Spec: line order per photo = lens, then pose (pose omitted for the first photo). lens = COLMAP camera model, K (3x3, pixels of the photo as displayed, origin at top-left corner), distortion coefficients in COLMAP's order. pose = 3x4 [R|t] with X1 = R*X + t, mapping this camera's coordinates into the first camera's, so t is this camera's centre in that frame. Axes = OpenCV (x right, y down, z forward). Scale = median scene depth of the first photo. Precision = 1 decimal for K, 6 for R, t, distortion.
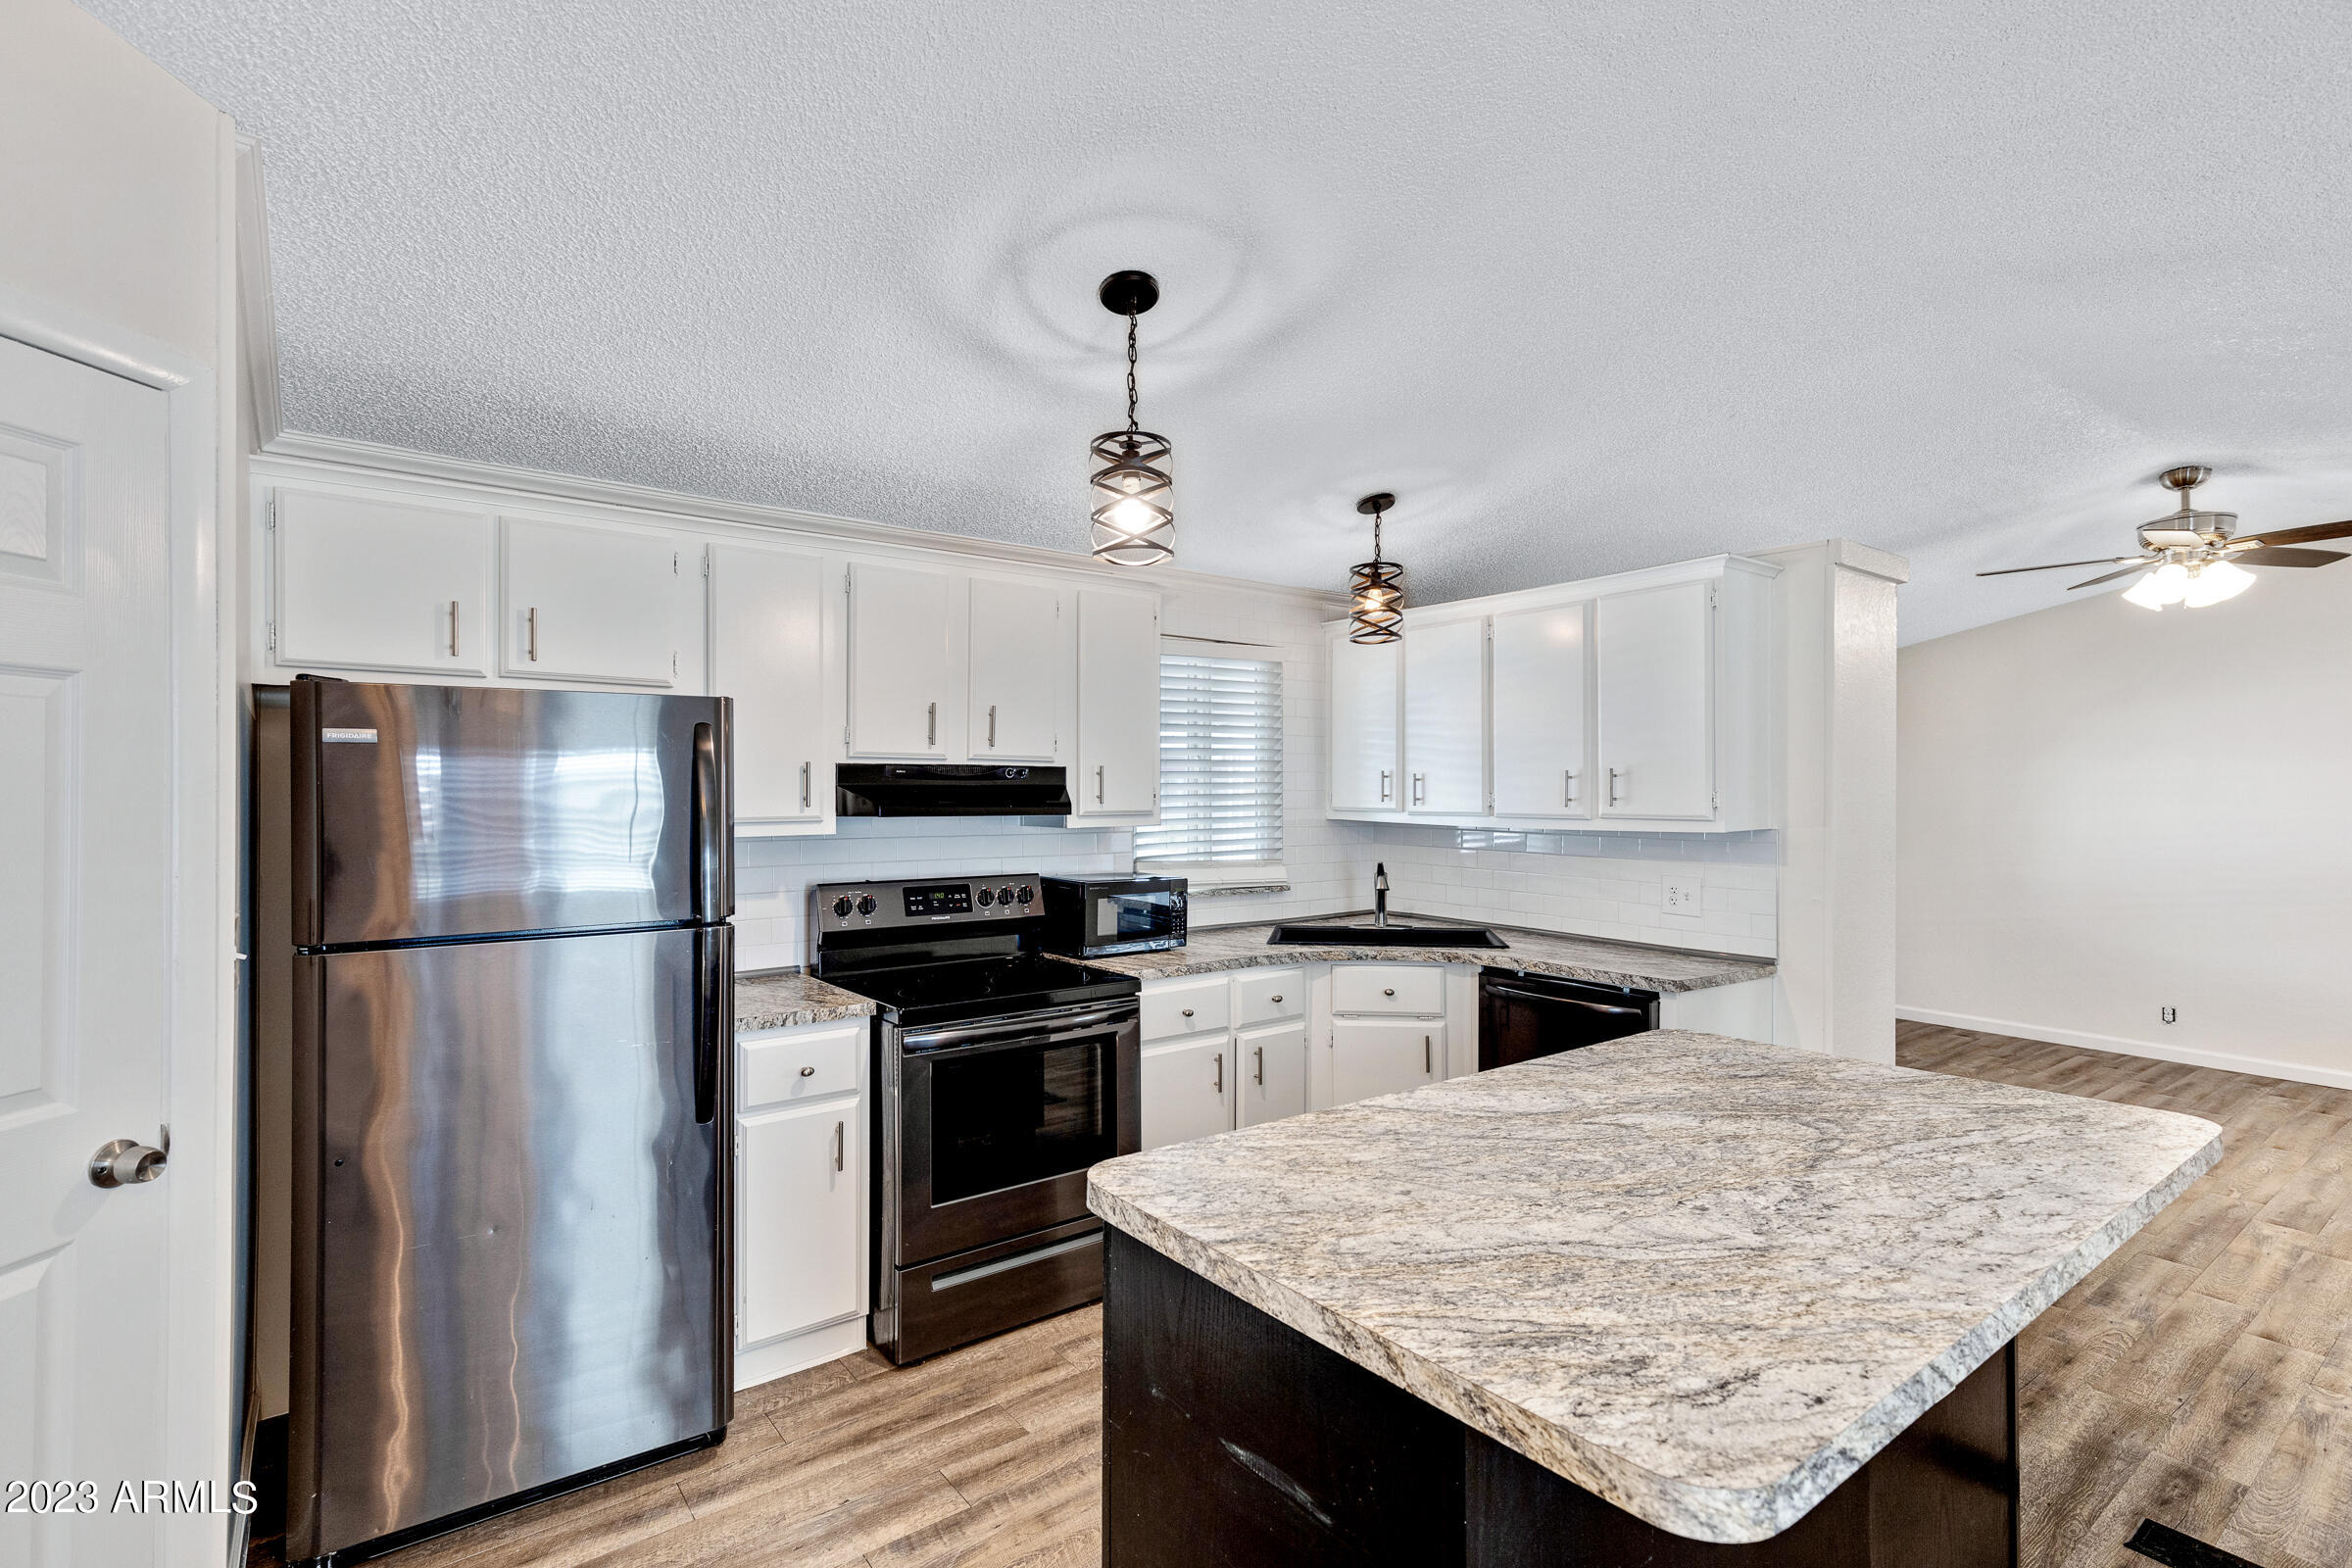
lens RADIAL K [[1113.1, 0, 1150.5], [0, 1113.1, 793.3], [0, 0, 1]] dist [0.023034, -0.000203]
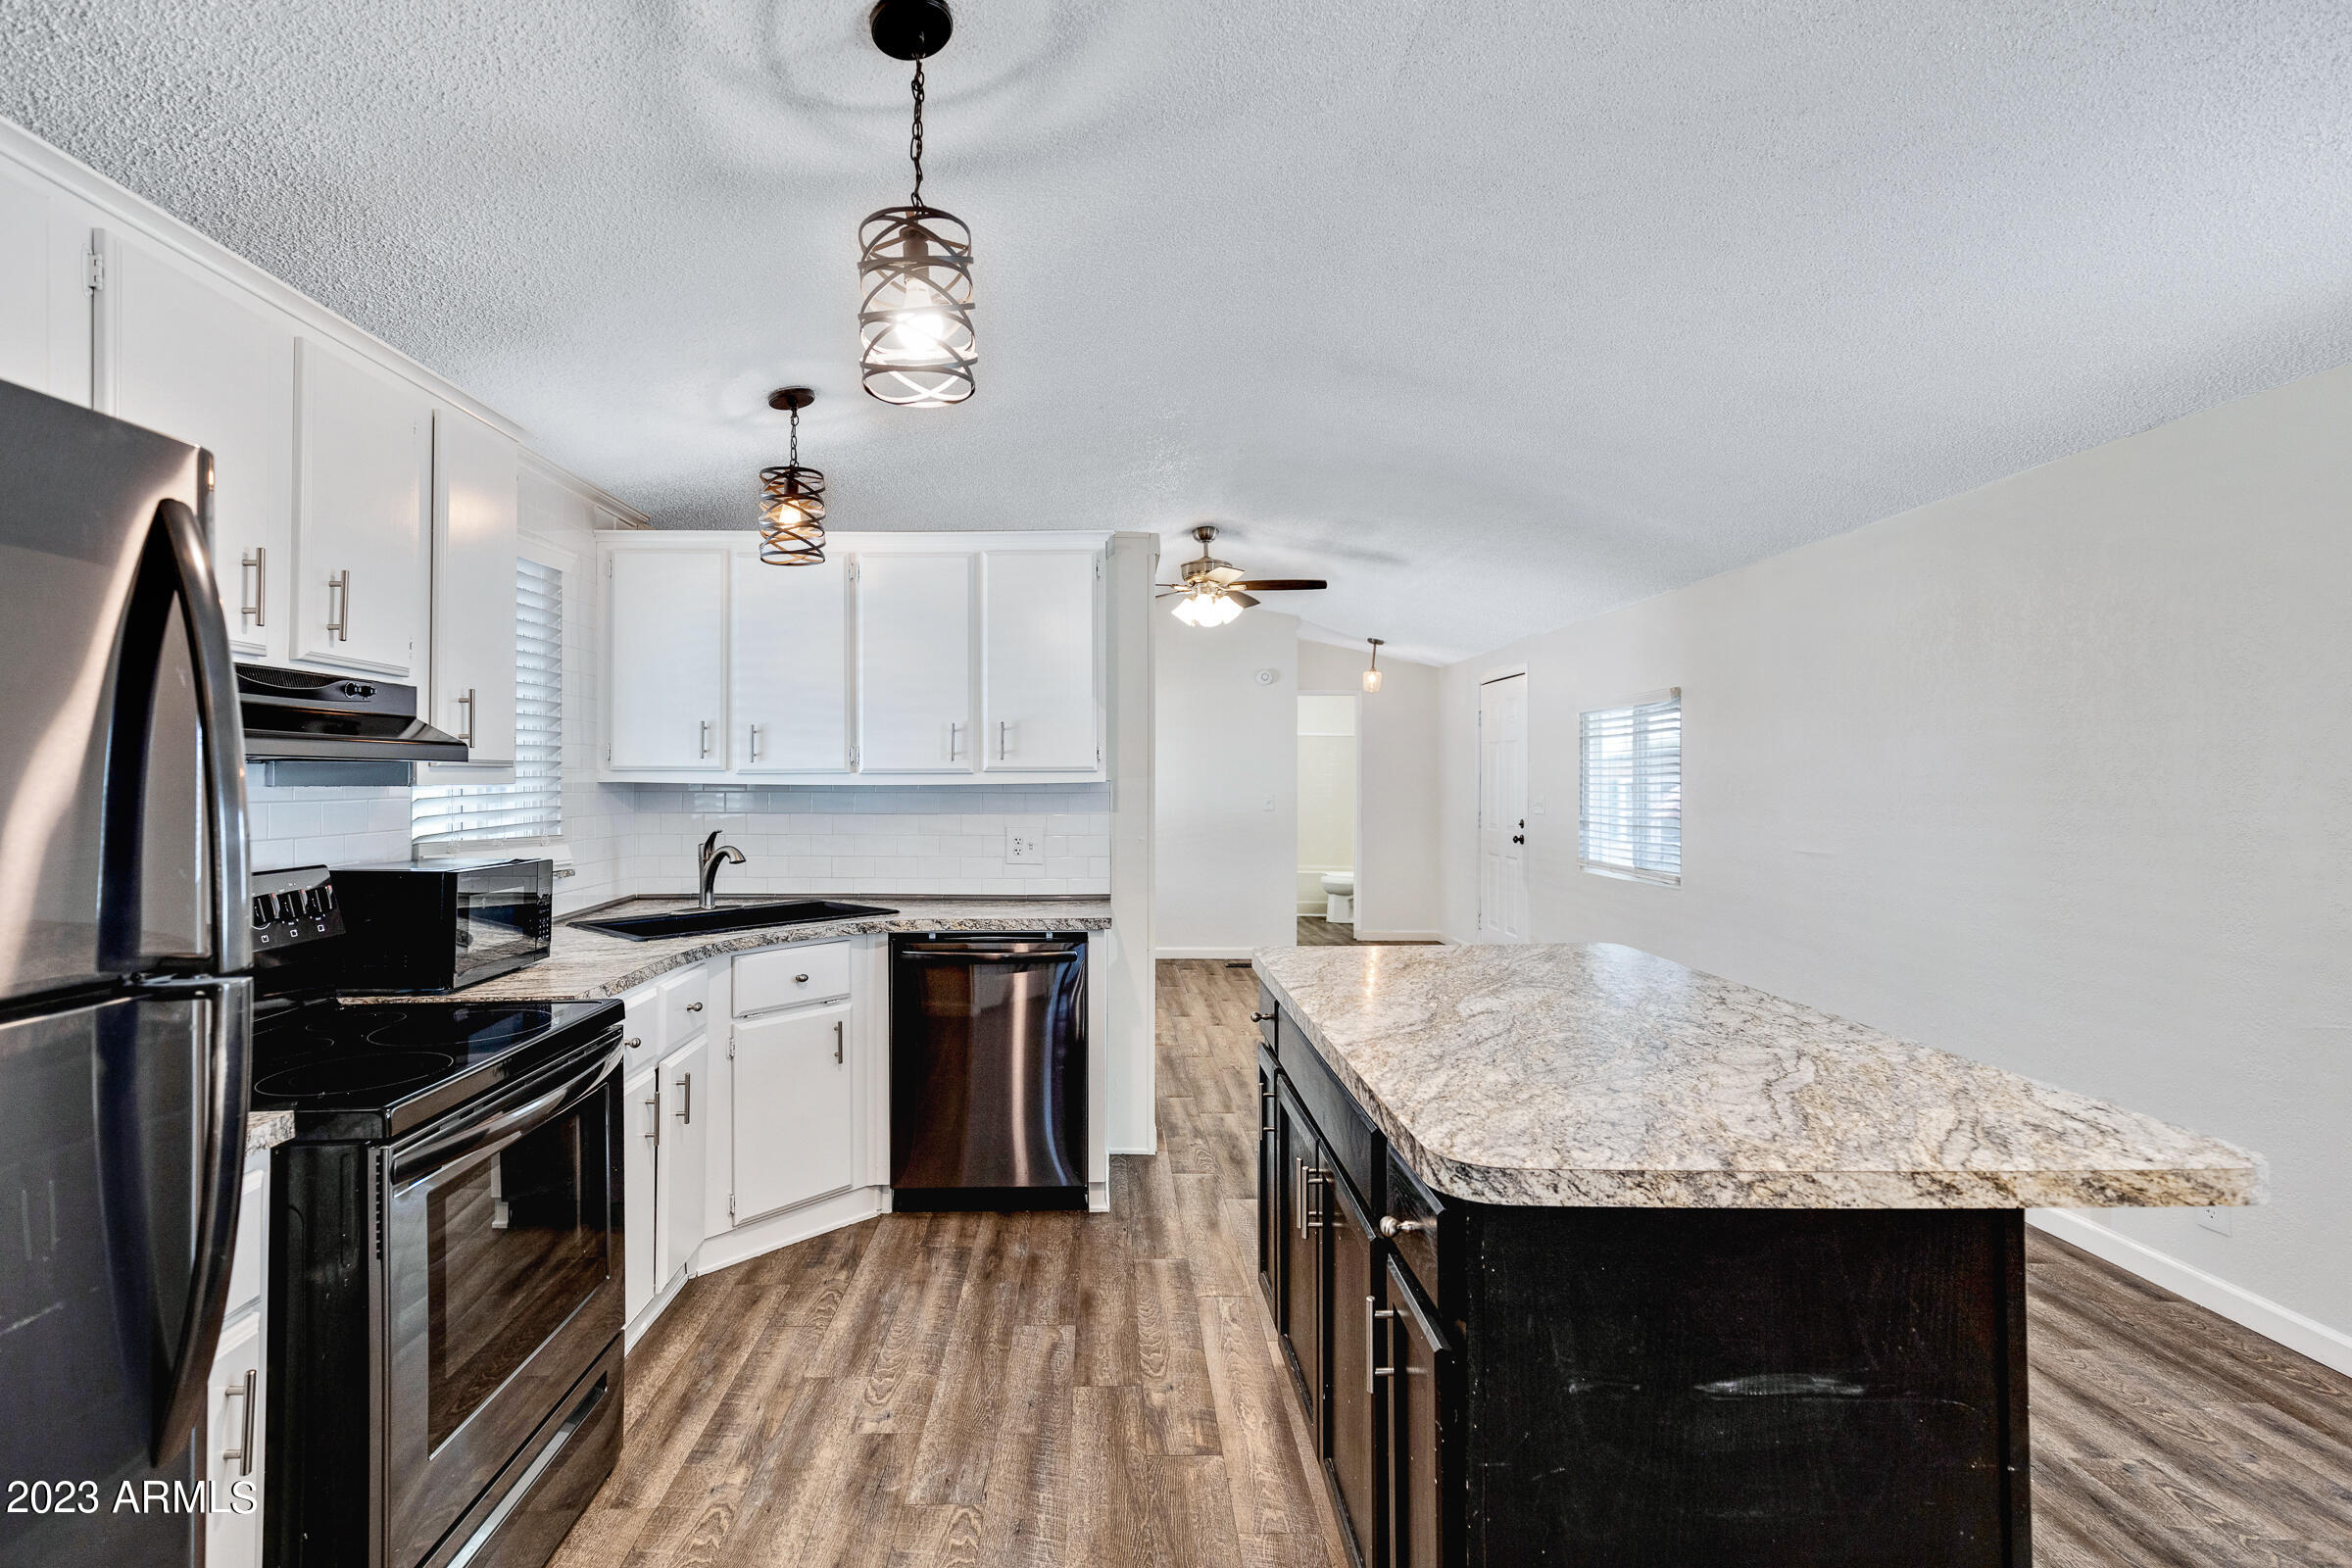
lens RADIAL K [[1139.4, 0, 1132.3], [0, 1139.4, 764.9], [0, 0, 1]] dist [0.014928, 0.000502]
pose [[0.590669, 0.004456, 0.806901, -0.528926], [0.005781, 0.999936, -0.009754, 0.041392], [-0.806893, 0.010426, 0.590605, 0.444583]]
